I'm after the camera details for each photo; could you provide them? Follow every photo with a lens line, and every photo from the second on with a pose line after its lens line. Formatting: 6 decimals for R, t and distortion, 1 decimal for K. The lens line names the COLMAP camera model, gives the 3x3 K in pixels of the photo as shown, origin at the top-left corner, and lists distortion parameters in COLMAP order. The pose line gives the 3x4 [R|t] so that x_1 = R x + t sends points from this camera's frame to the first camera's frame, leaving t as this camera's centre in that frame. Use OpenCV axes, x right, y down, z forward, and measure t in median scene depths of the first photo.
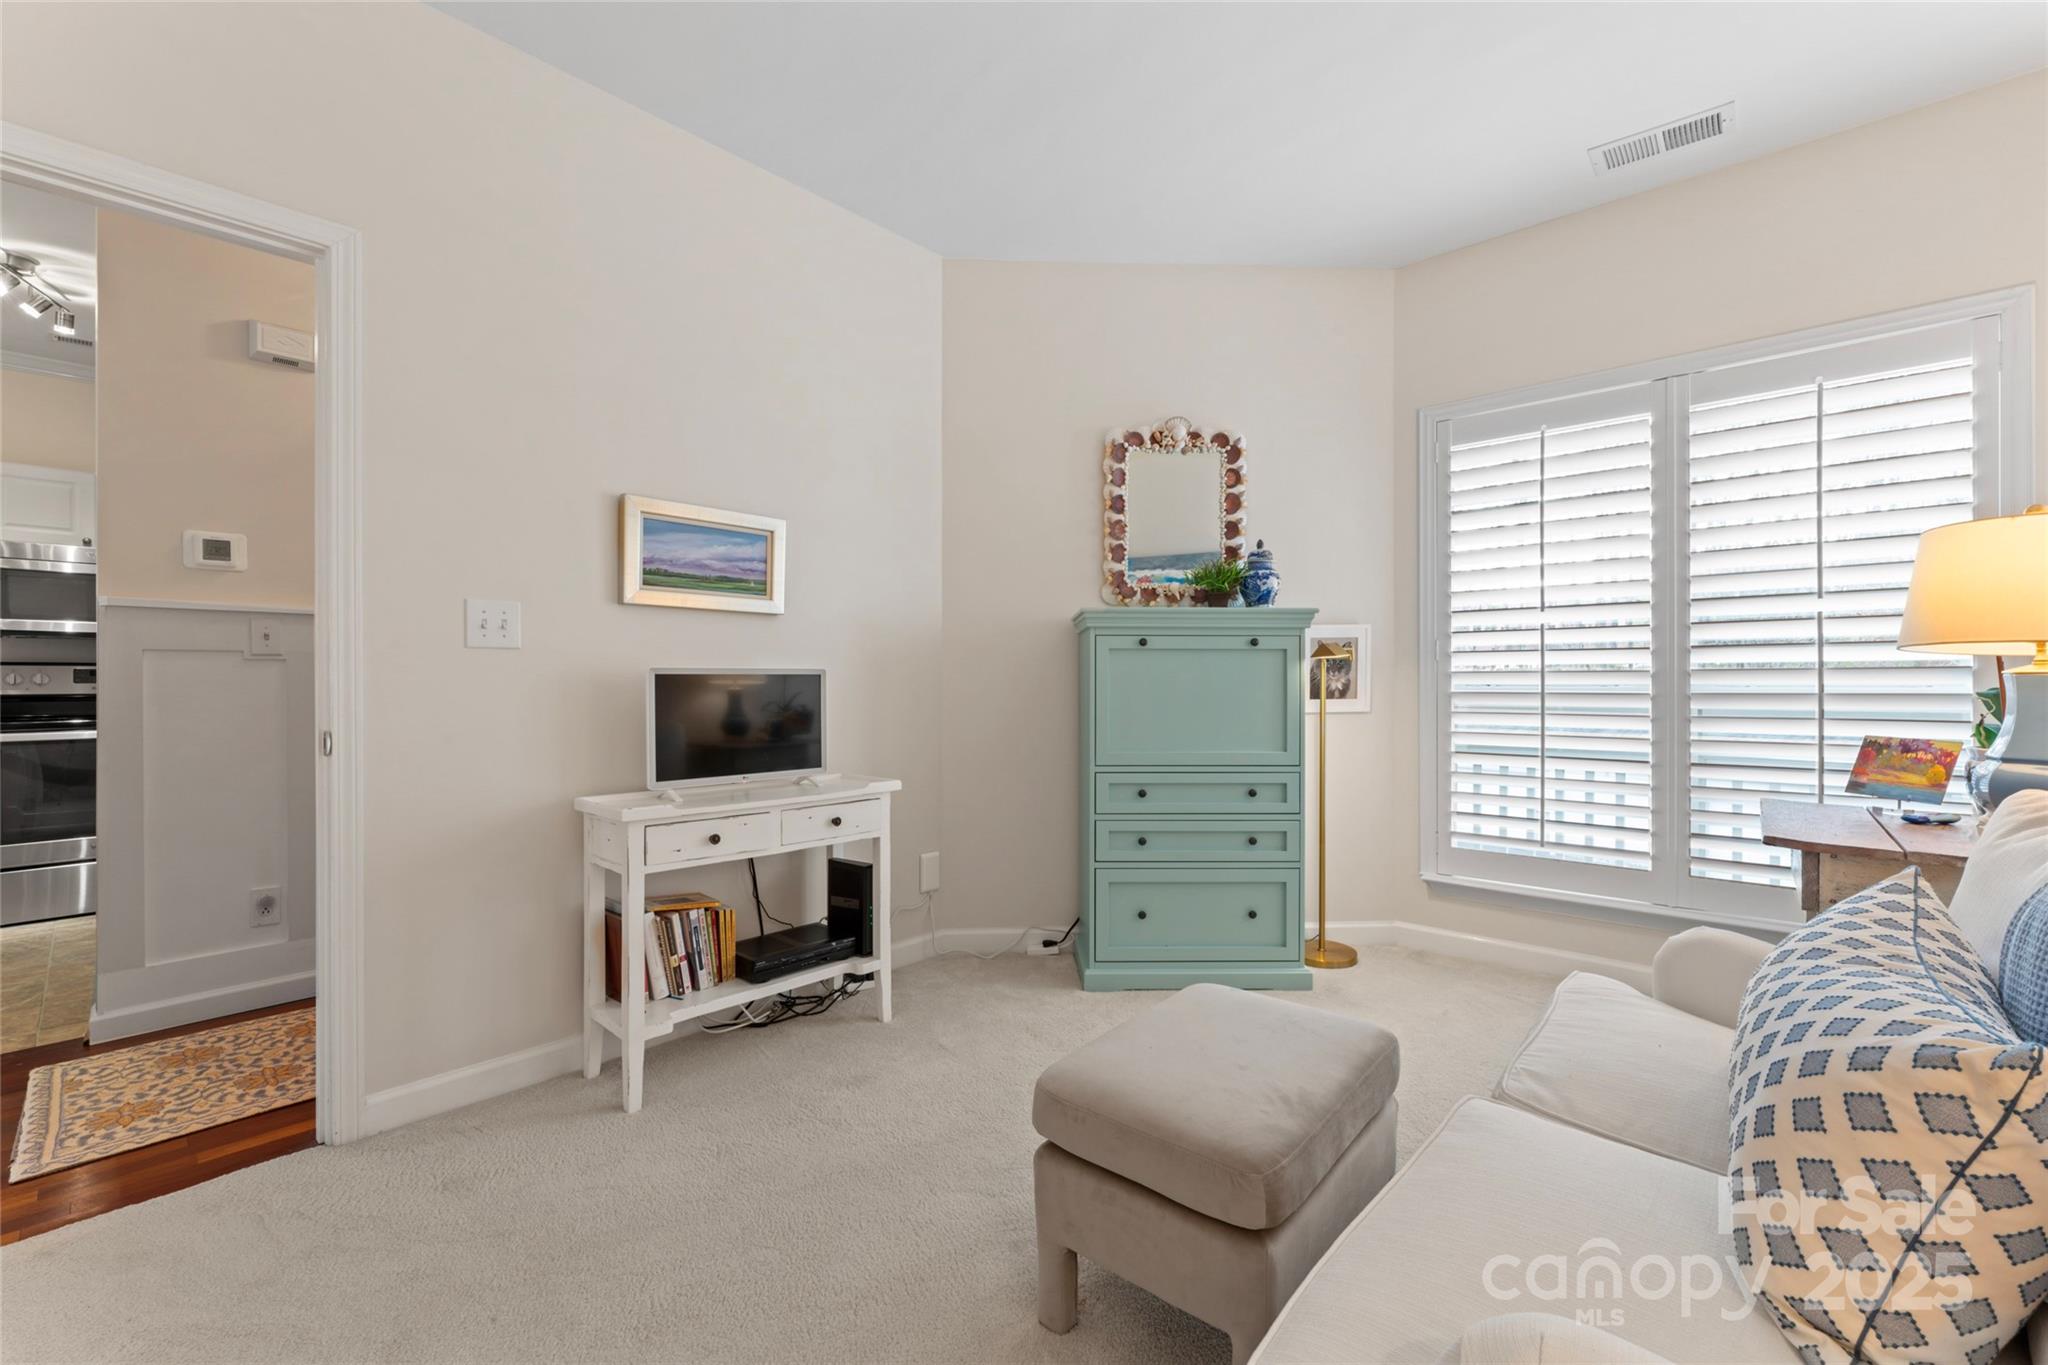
lens RADIAL K [[853.7, 0, 1015.1], [0, 853.7, 693.9], [0, 0, 1]] dist [-0.006785, 0.001755]
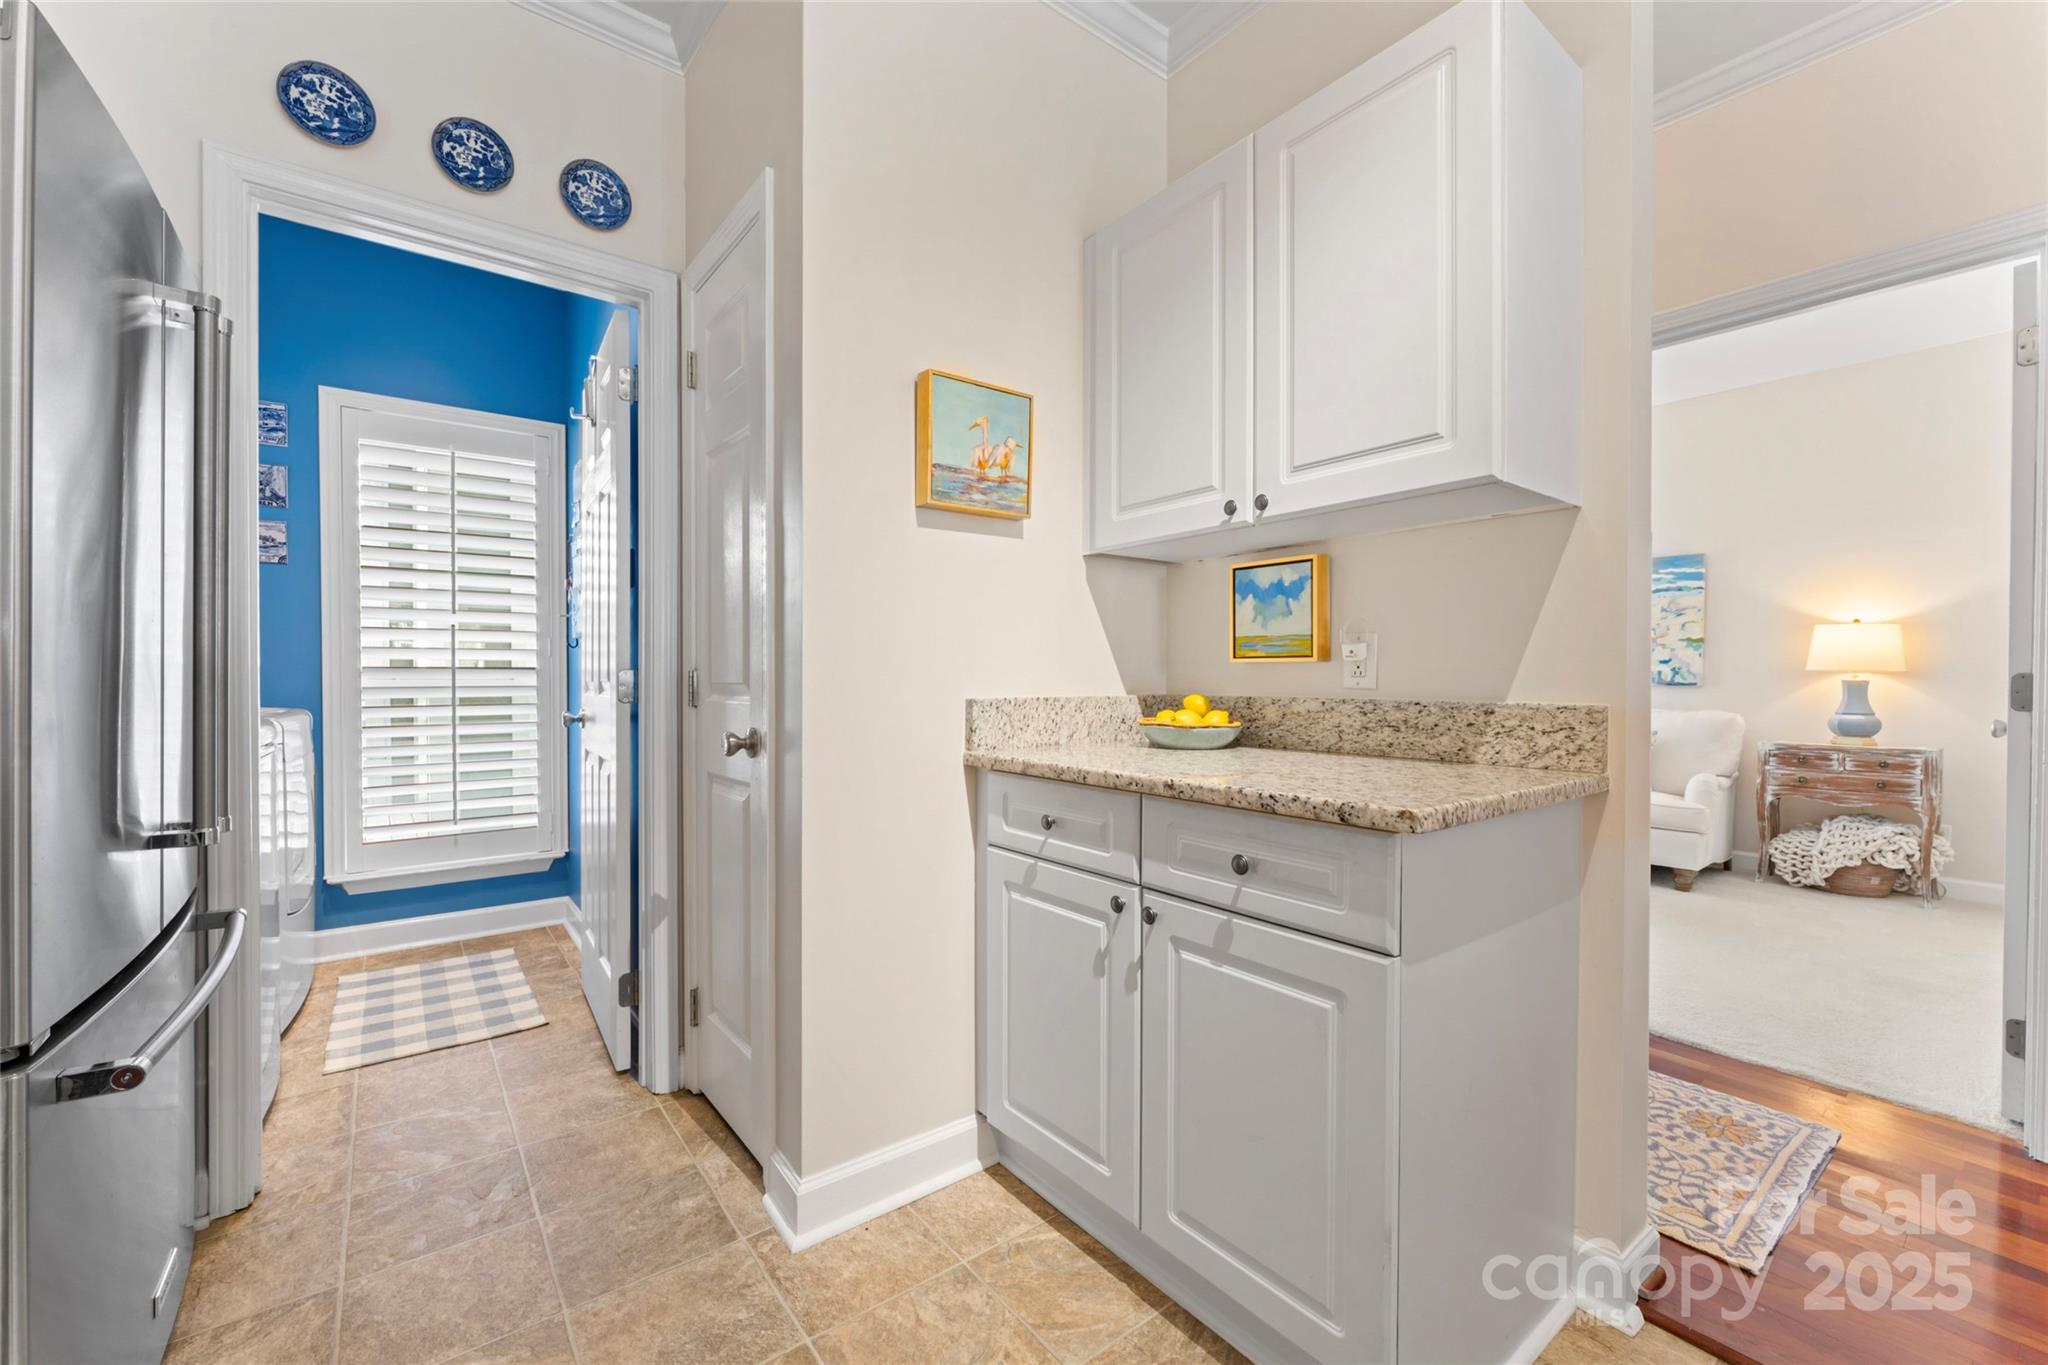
lens RADIAL K [[814.7, 0, 1033.9], [0, 814.7, 698.3], [0, 0, 1]] dist [-0.000406, 0.000695]
pose [[0.168241, -0.021498, 0.985512, -1.564835], [0.009422, 0.999752, 0.020200, -0.011454], [-0.985701, 0.005887, 0.168401, 1.210983]]
